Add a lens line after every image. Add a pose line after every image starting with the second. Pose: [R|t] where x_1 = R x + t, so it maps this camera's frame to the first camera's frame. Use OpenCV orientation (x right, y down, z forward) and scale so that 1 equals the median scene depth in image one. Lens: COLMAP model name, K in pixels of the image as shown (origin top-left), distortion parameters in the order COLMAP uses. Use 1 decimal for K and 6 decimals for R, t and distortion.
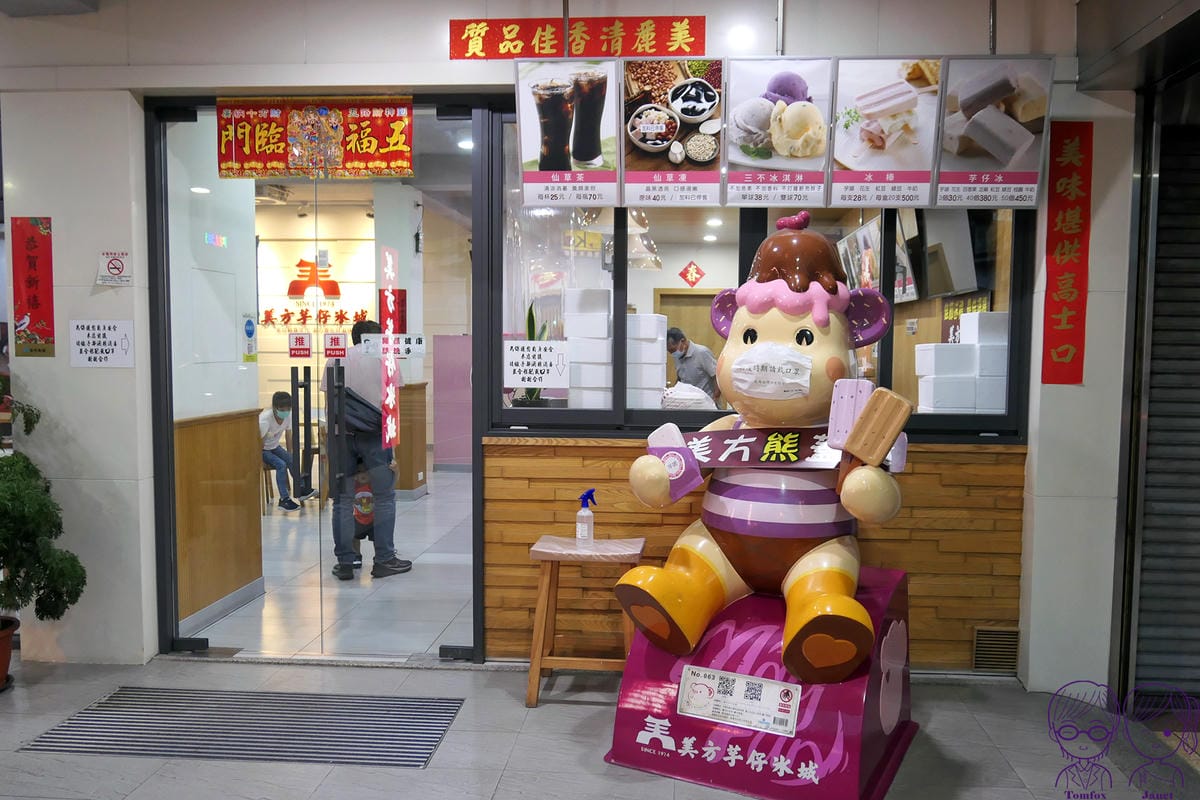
lens RADIAL K [[837.8, 0, 594.1], [0, 837.8, 358.9], [0, 0, 1]] dist [-0.016093, 0.007493]
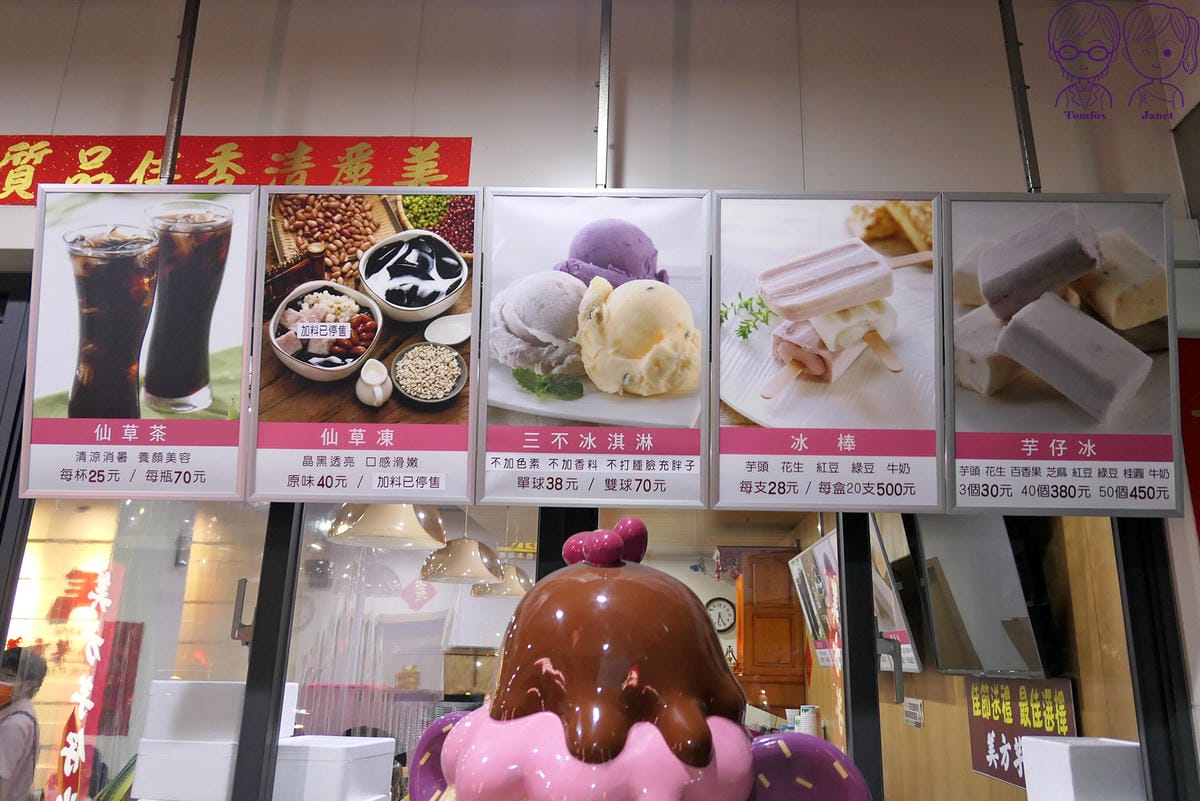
lens RADIAL K [[837.8, 0, 613.1], [0, 837.8, 398.1], [0, 0, 1]] dist [-0.016093, 0.007493]
pose [[0.999037, 0.019779, 0.039159, 0.210950], [-0.007026, 0.953217, -0.302206, -0.104063], [-0.043304, 0.301640, 0.952438, 0.570947]]
